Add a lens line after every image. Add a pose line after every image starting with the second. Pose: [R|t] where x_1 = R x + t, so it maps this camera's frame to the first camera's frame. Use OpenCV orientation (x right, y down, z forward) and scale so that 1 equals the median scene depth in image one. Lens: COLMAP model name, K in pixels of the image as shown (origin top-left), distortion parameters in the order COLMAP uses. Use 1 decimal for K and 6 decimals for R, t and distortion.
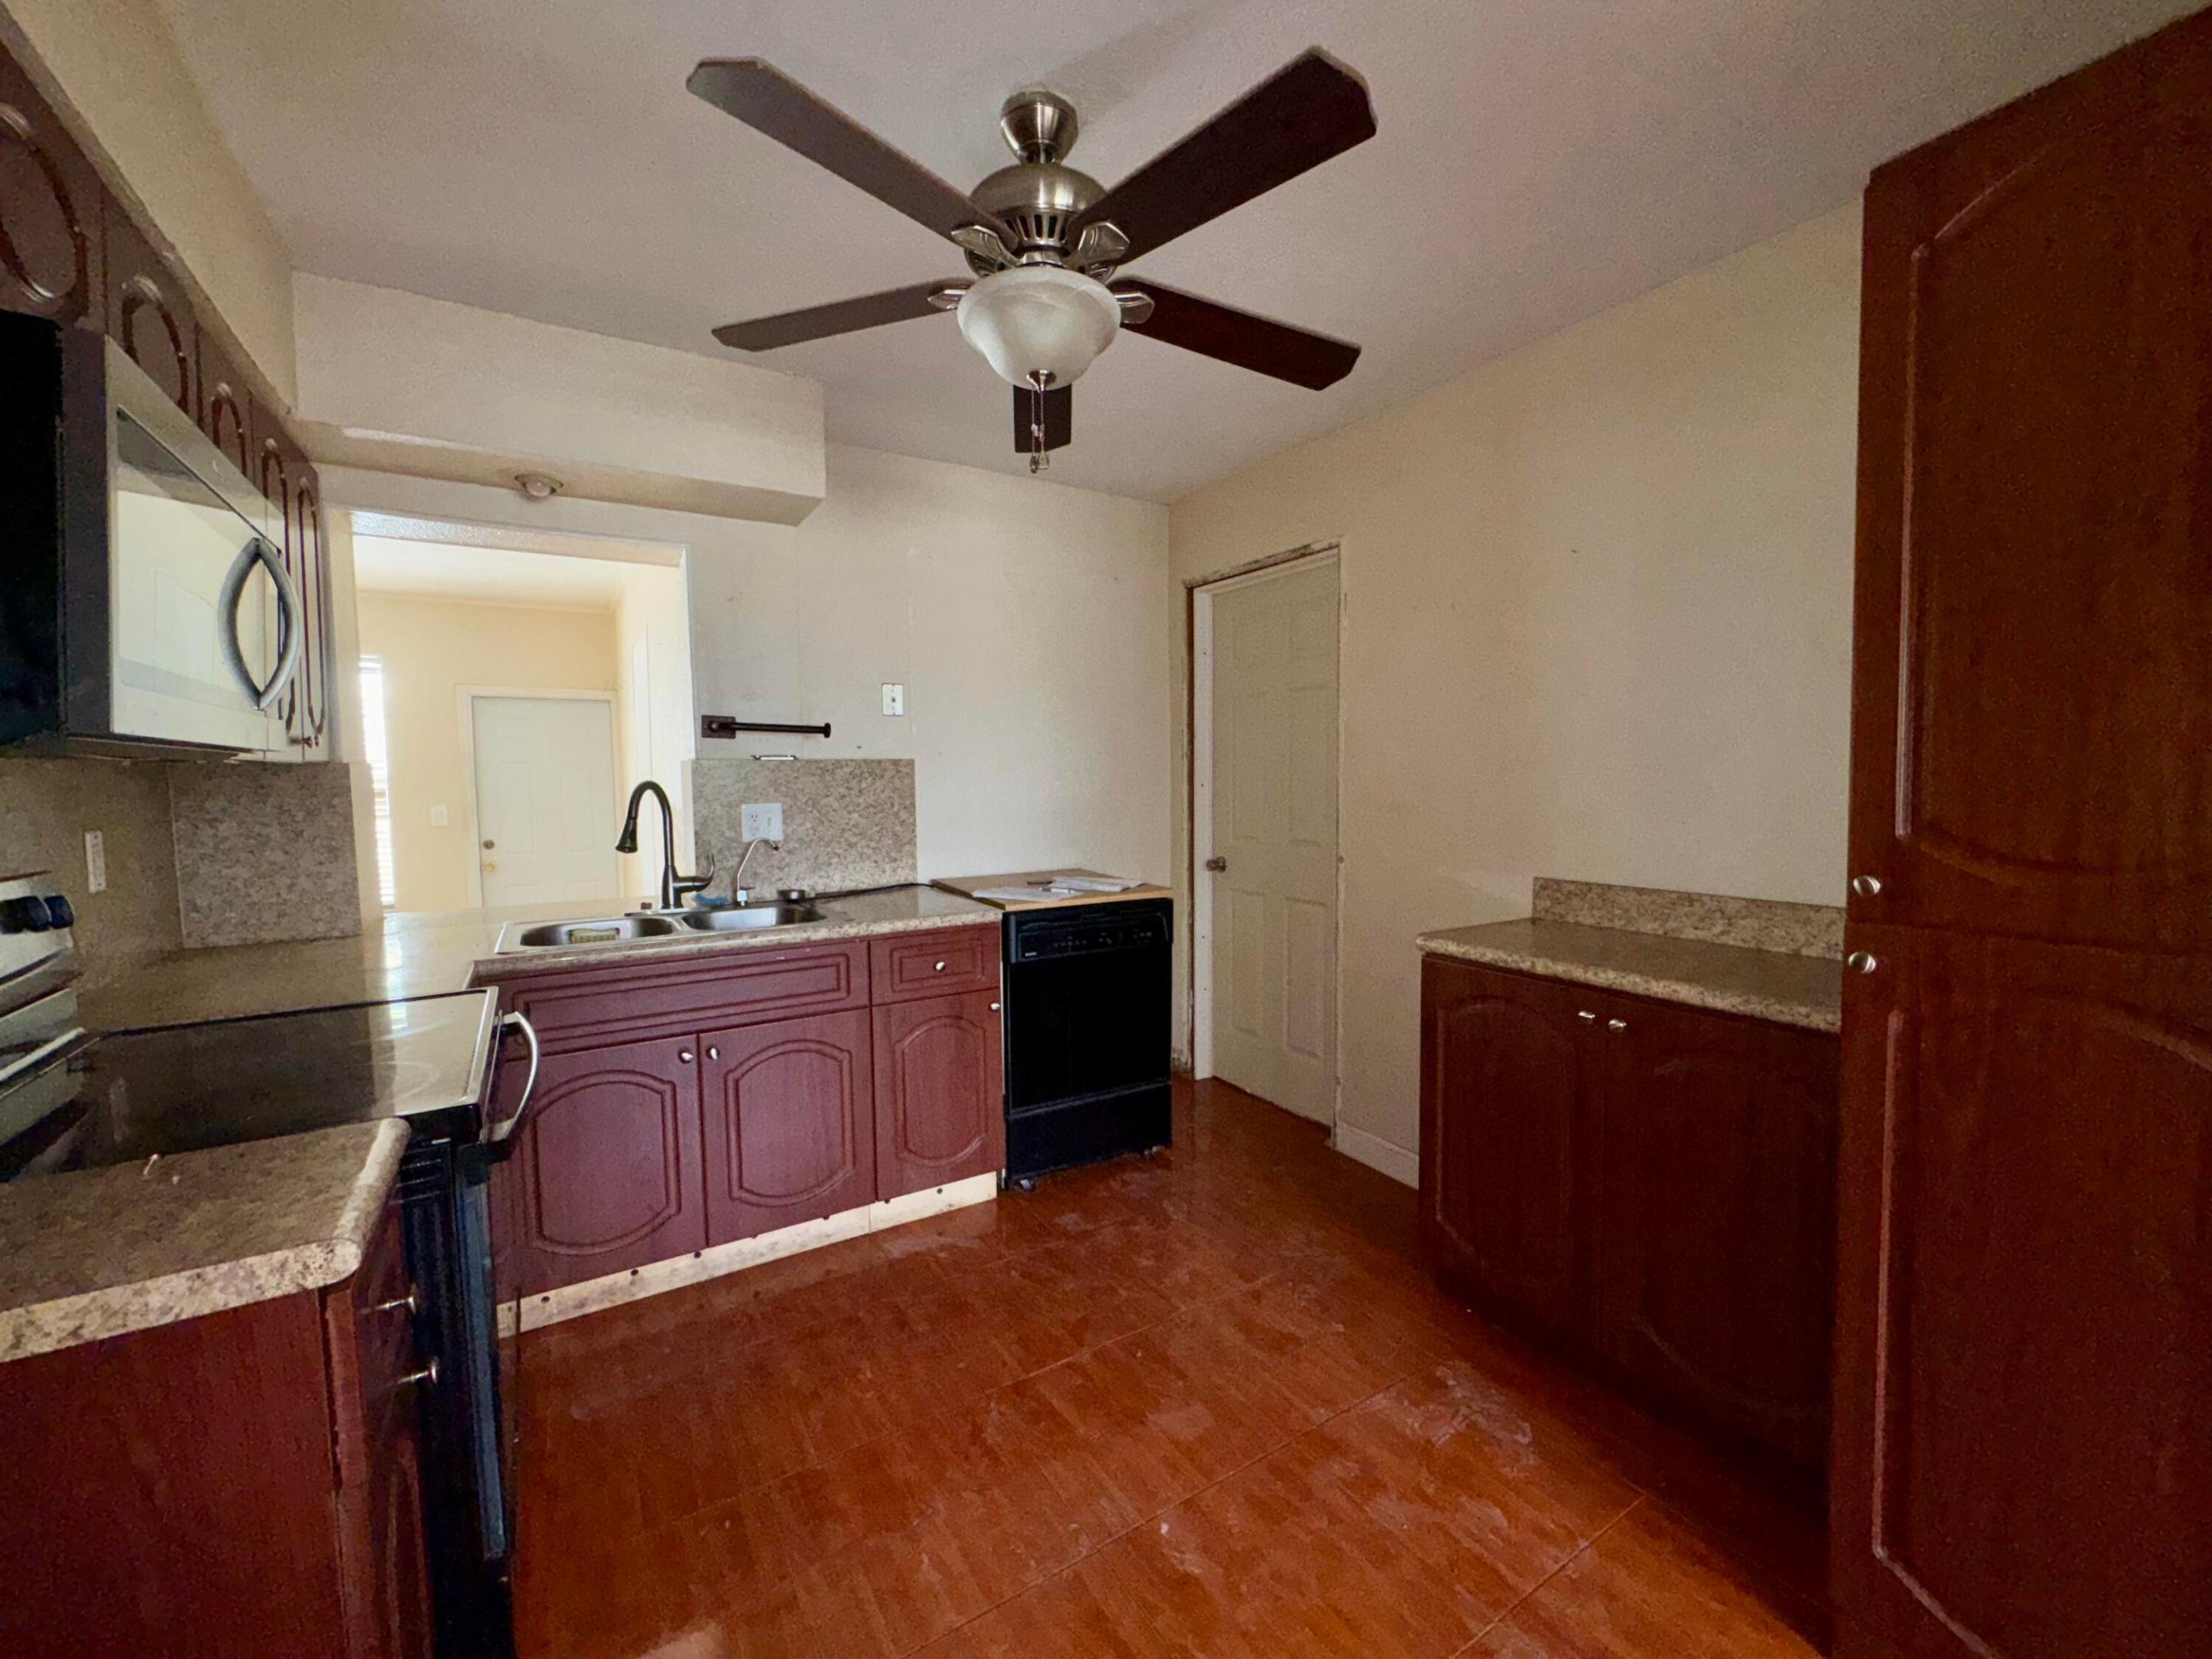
lens RADIAL K [[887.5, 0, 1096.5], [0, 887.5, 831.3], [0, 0, 1]] dist [0.000004, 0.000127]
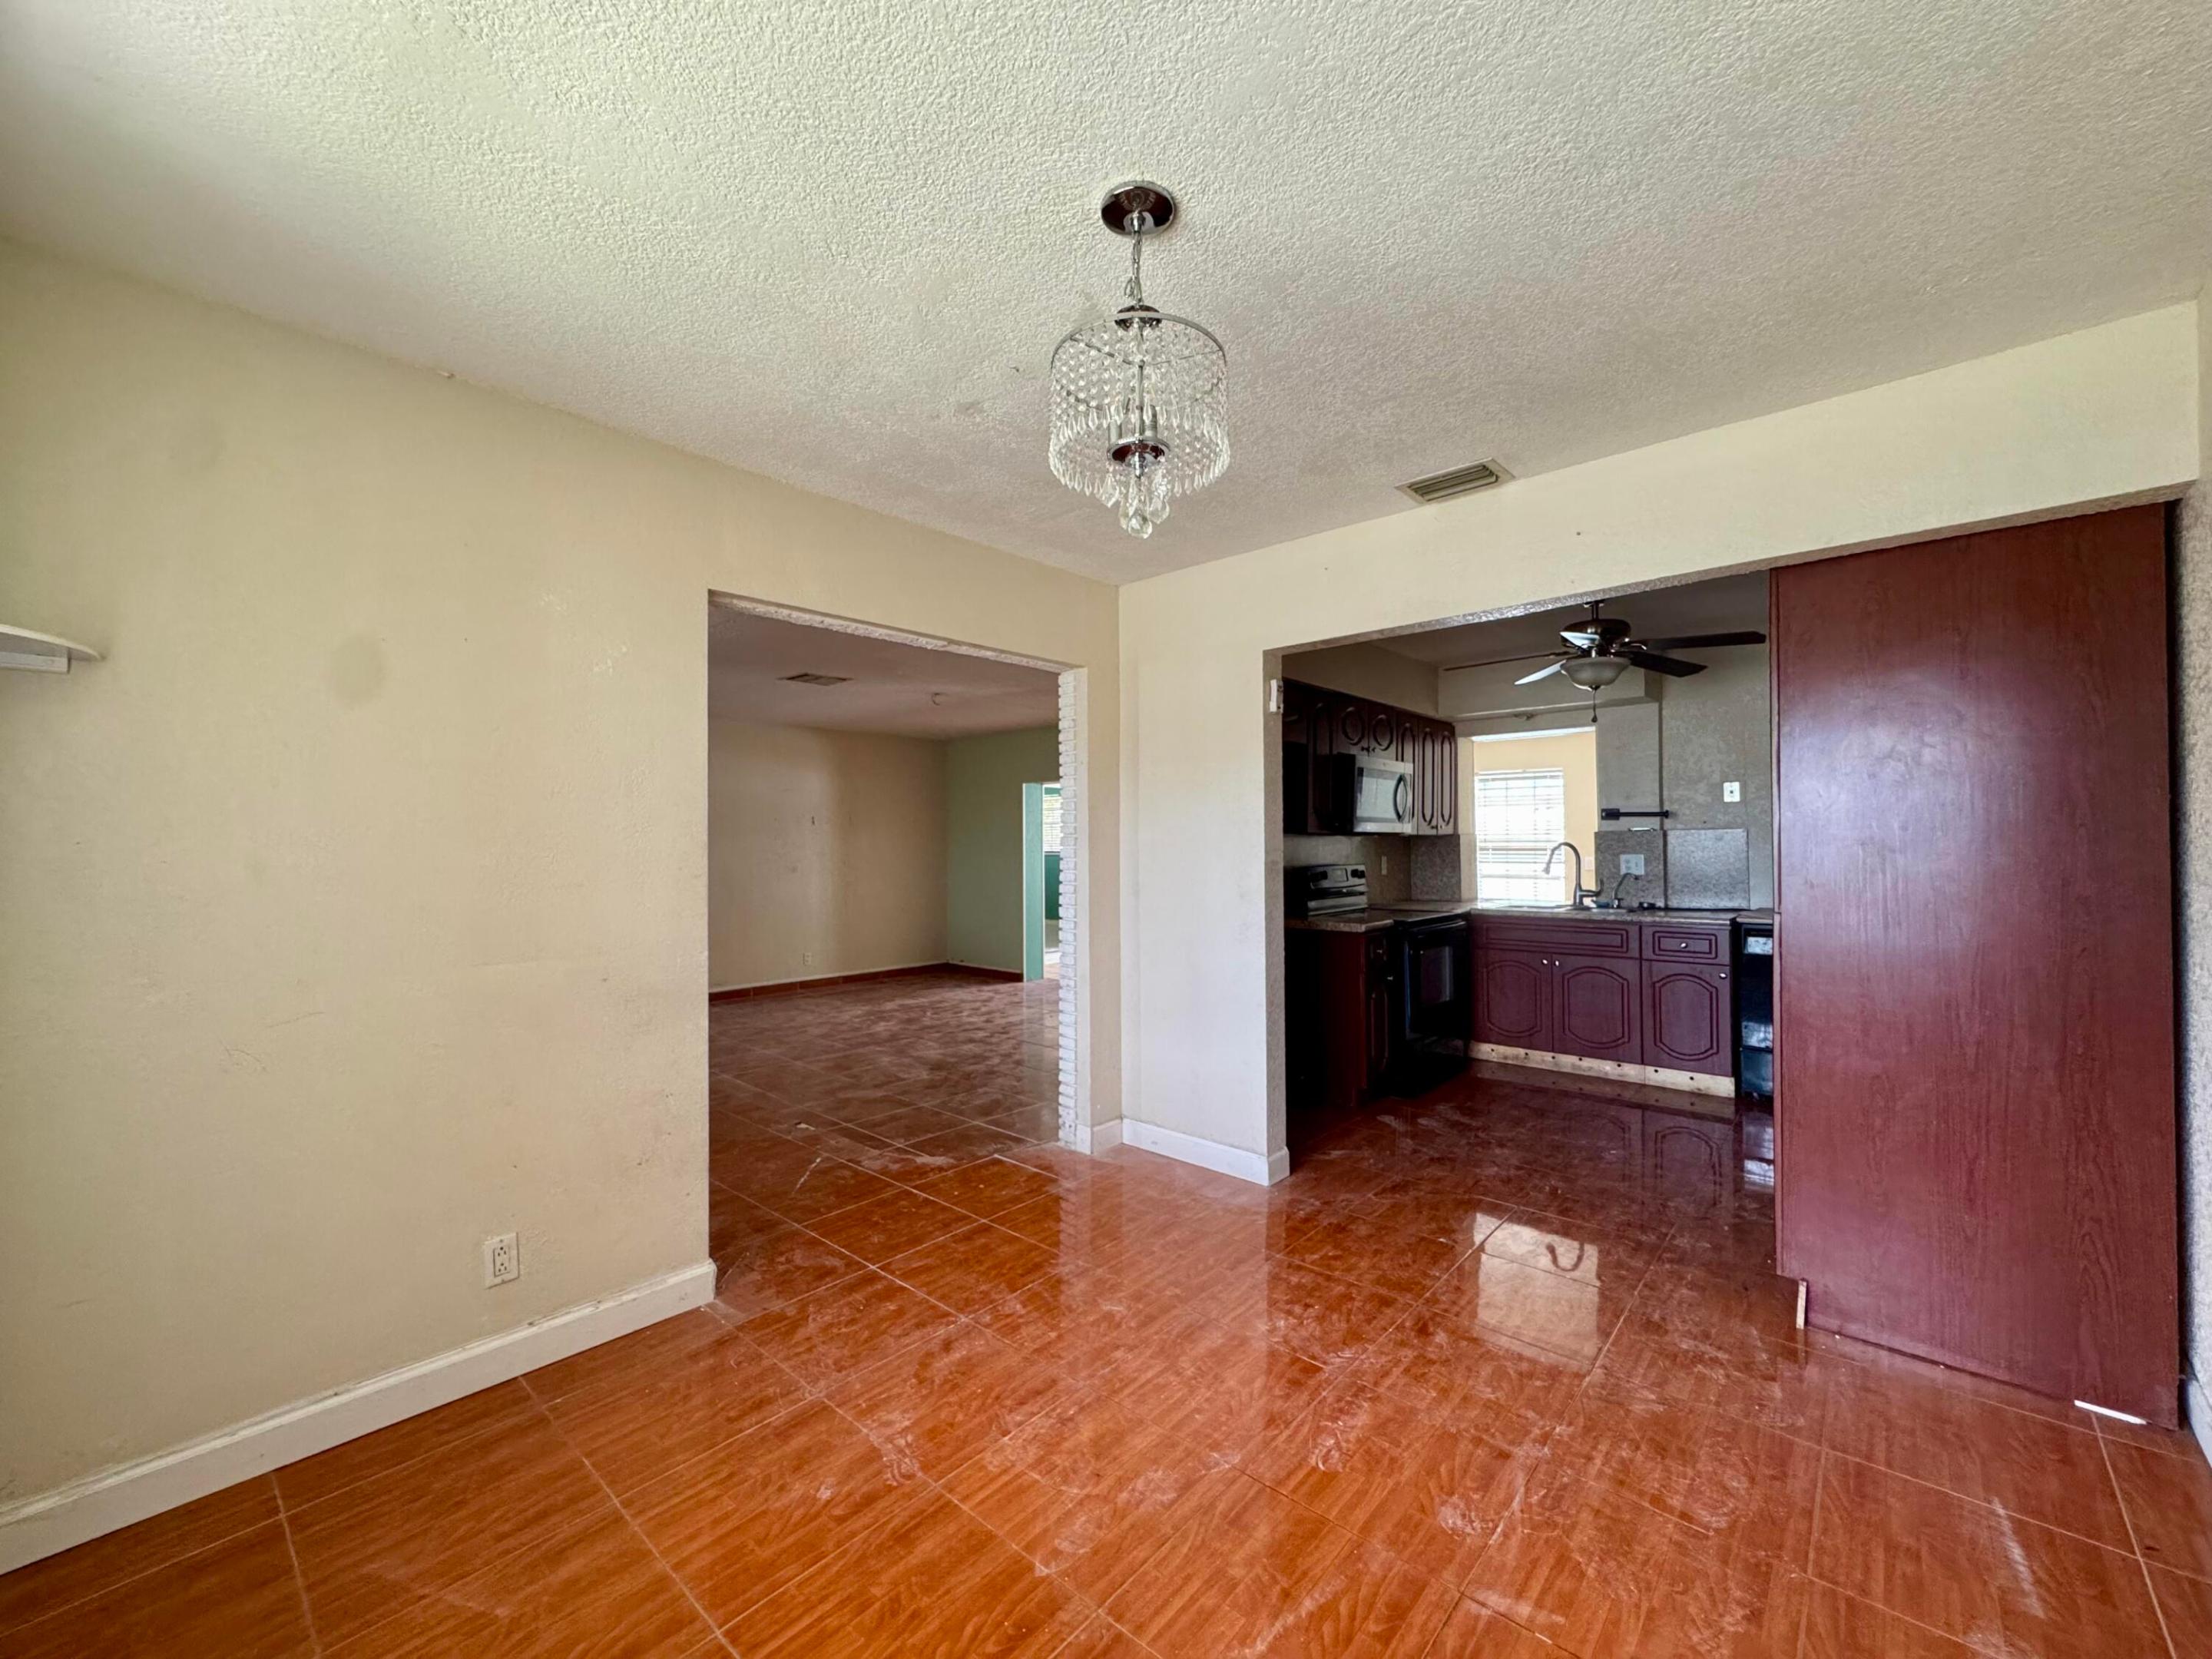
lens RADIAL K [[887.5, 0, 1096.0], [0, 887.5, 832.7], [0, 0, 1]] dist [0.000004, 0.000127]
pose [[0.264754, -0.002710, -0.964312, 1.291766], [-0.055318, 0.998307, -0.017993, 0.022130], [0.962728, 0.058108, 0.264156, -0.668602]]
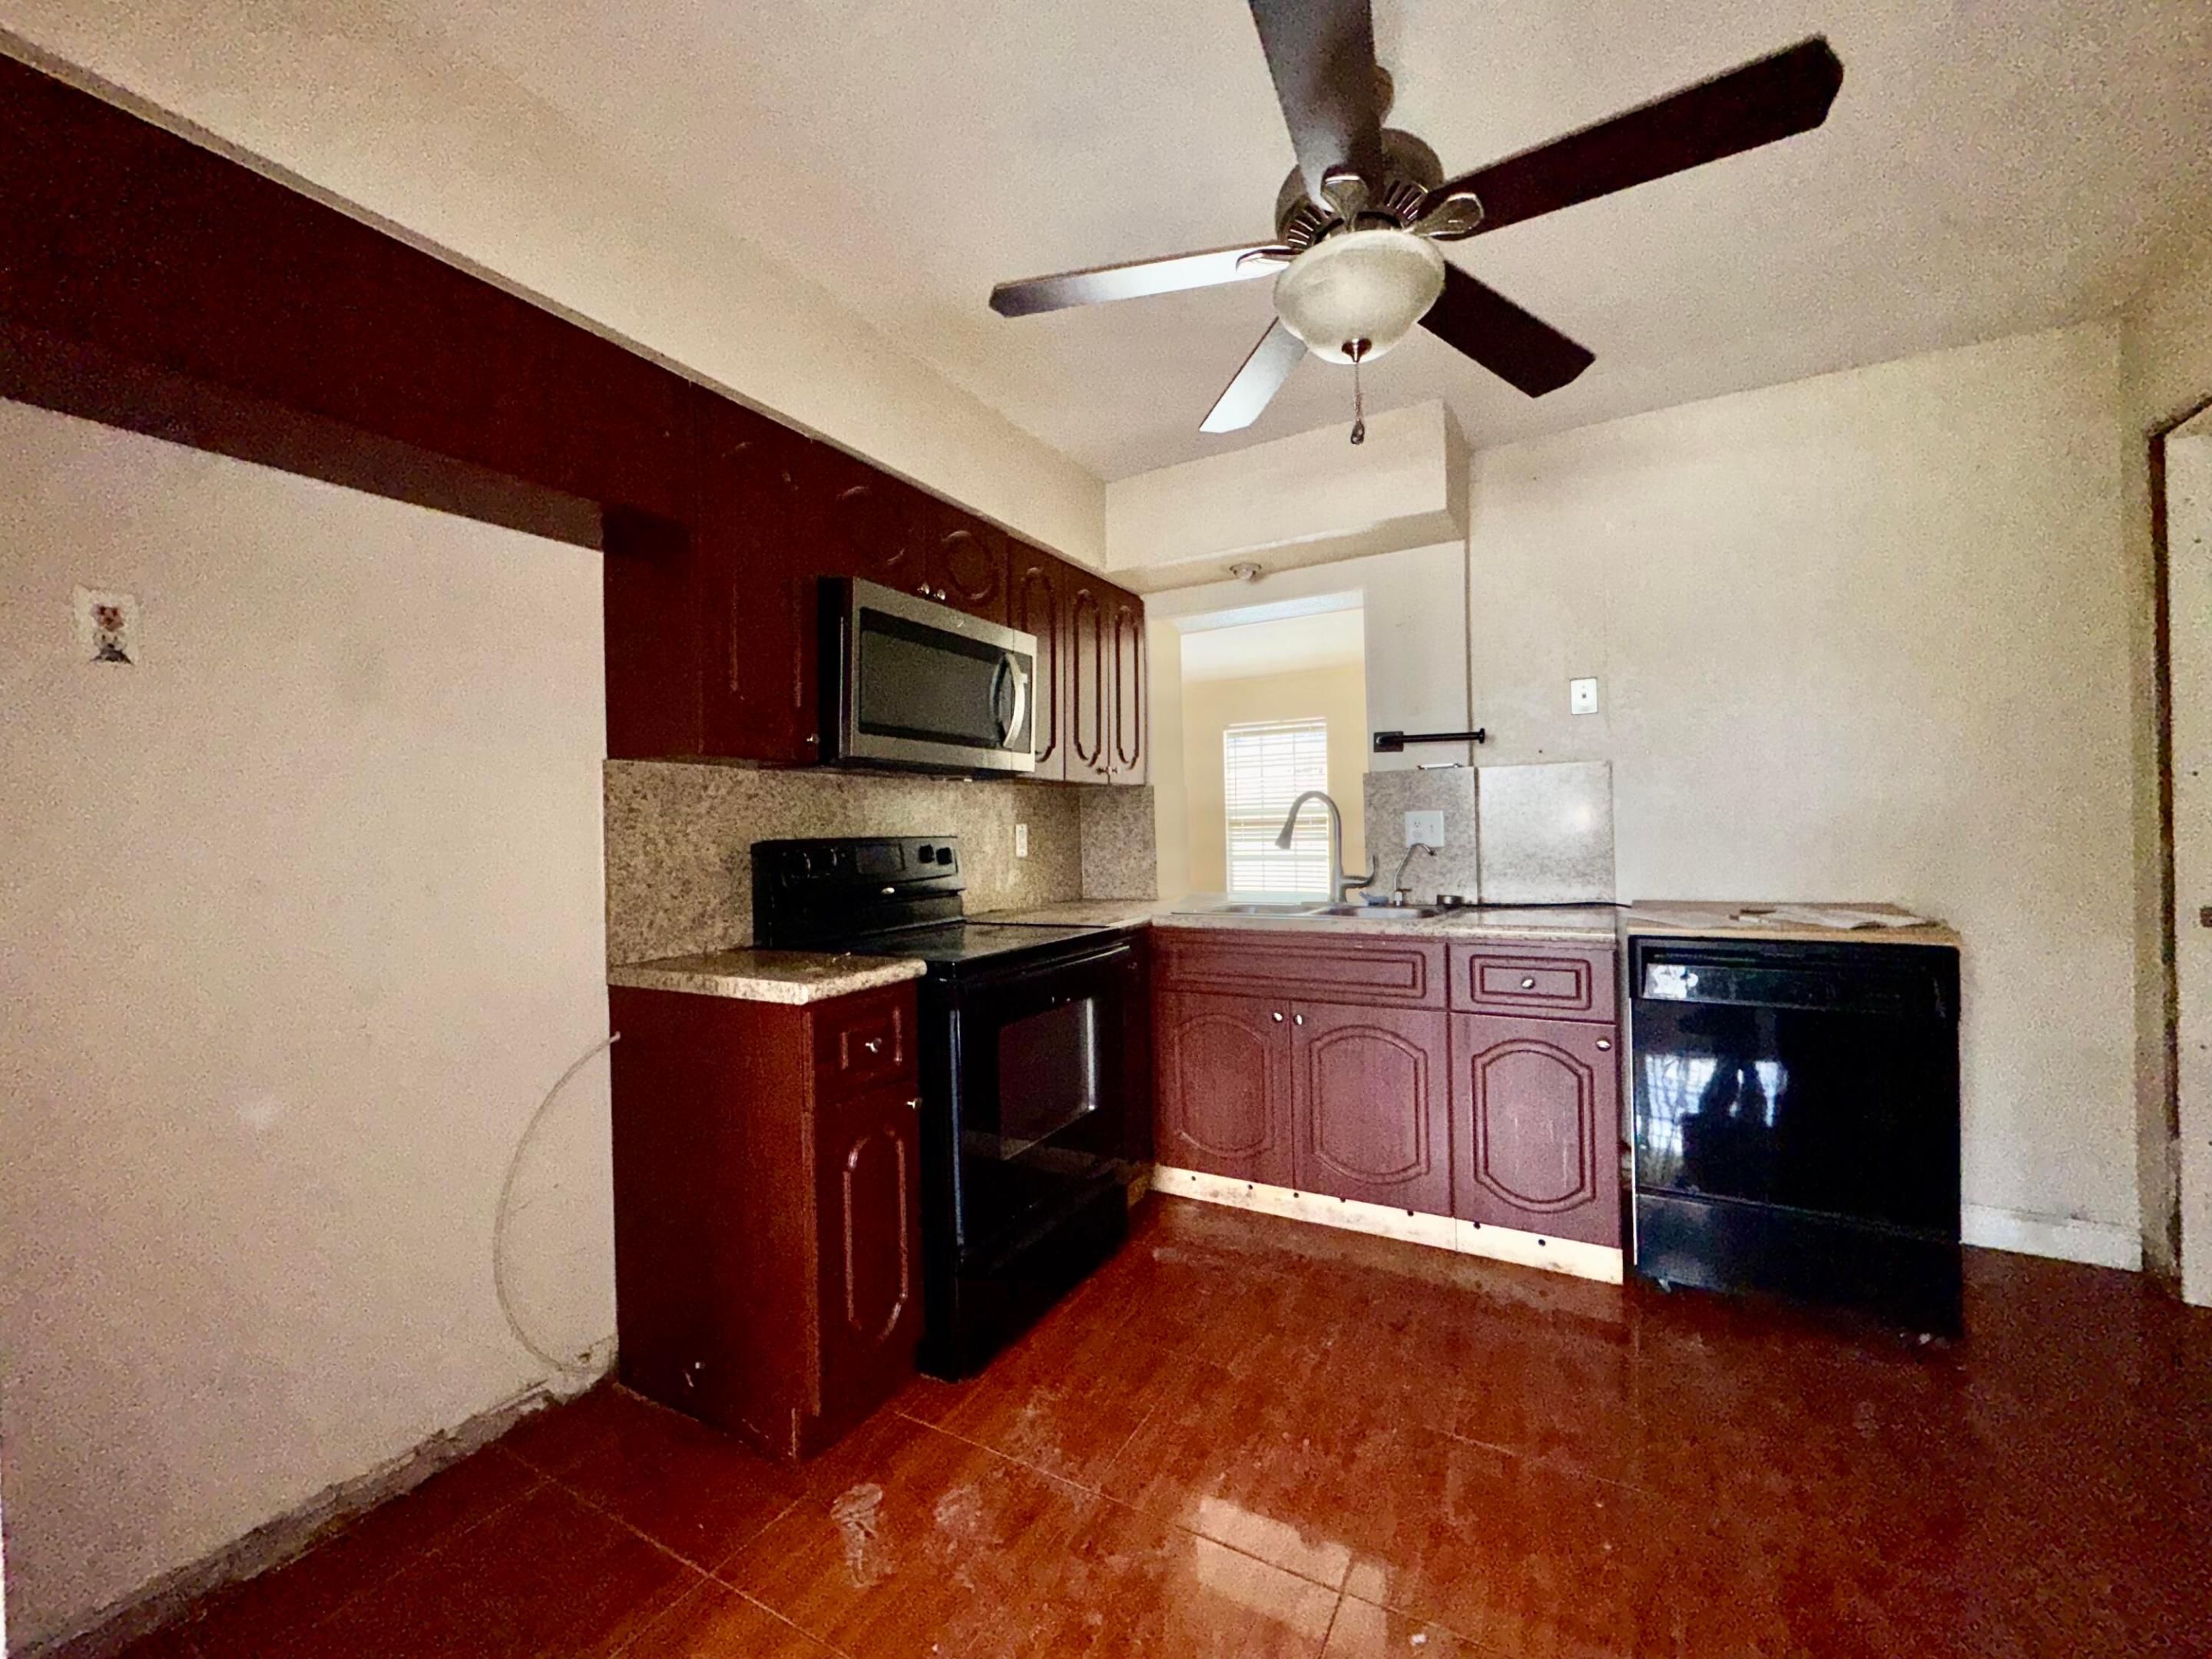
lens RADIAL K [[887.5, 0, 1107.3], [0, 887.5, 828.3], [0, 0, 1]] dist [0.000004, 0.000127]
pose [[0.473546, -0.005726, -0.880751, 0.426506], [-0.039126, 0.998855, -0.027530, 0.037981], [0.879900, 0.047497, 0.472779, 0.198426]]
